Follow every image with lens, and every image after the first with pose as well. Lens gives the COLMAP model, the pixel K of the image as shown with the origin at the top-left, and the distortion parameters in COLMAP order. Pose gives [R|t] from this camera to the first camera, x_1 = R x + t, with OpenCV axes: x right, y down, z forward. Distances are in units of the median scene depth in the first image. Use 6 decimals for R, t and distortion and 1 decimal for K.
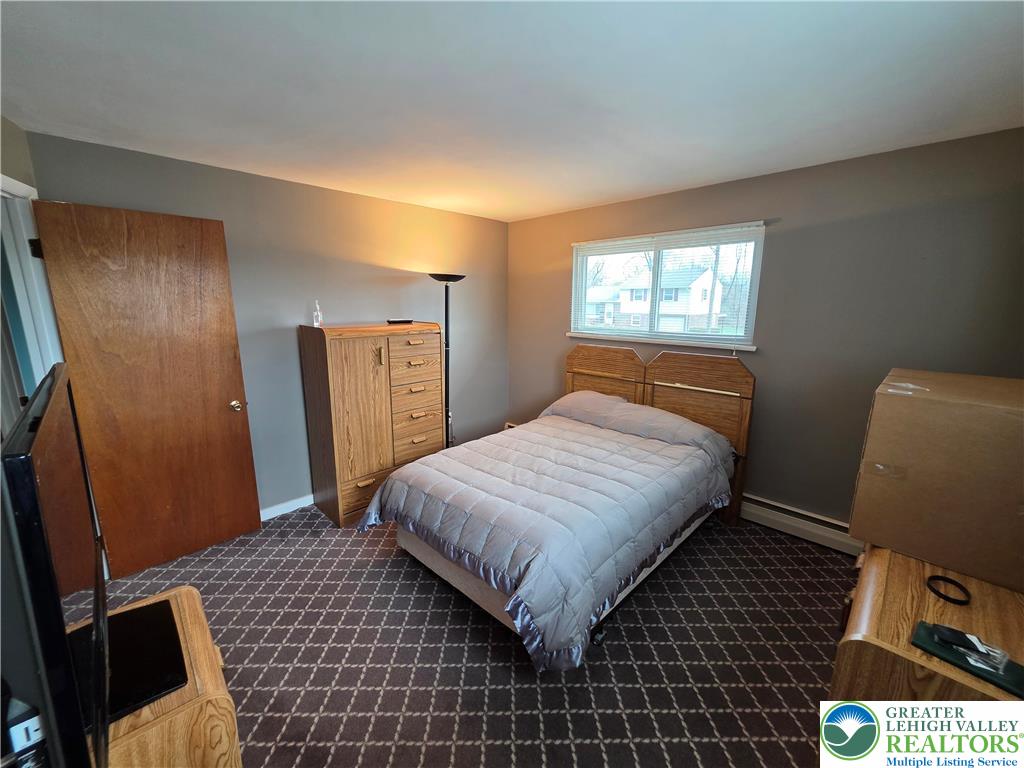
lens RADIAL K [[410.1, 0, 514.7], [0, 410.1, 382.2], [0, 0, 1]] dist [0.003357, -0.000389]
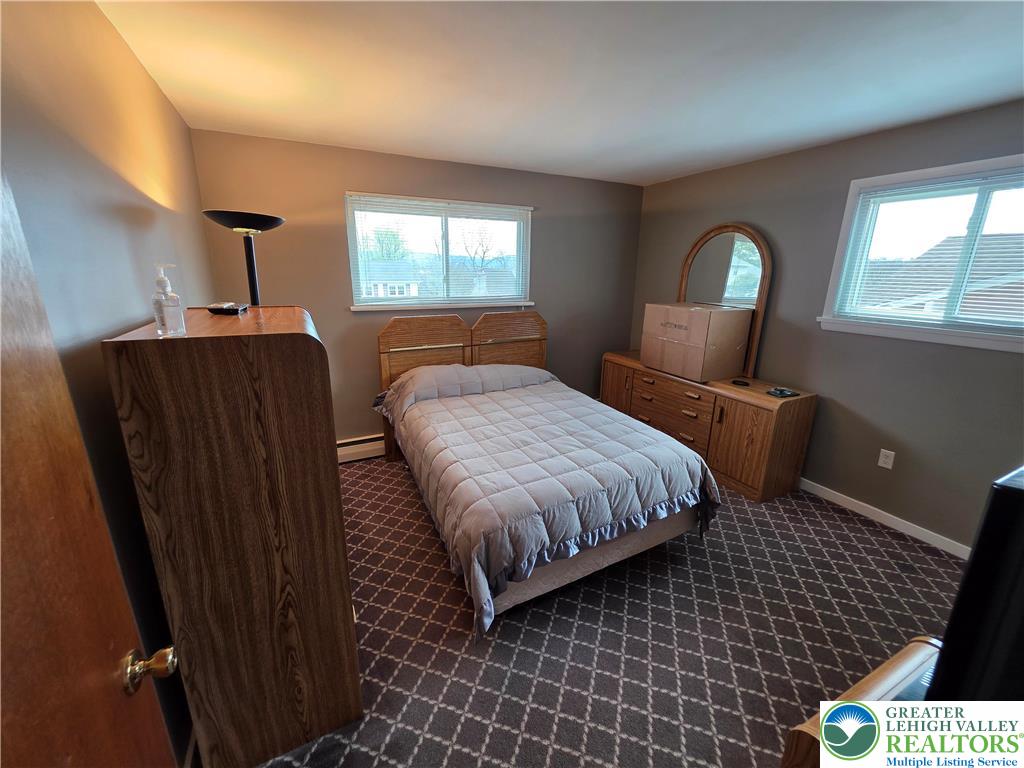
lens RADIAL K [[410.1, 0, 510.9], [0, 410.1, 381.6], [0, 0, 1]] dist [0.003357, -0.000389]
pose [[0.312251, -0.248251, 0.916990, -0.887953], [0.180483, 0.963175, 0.199296, -0.138419], [-0.932698, 0.103271, 0.345558, 0.739270]]
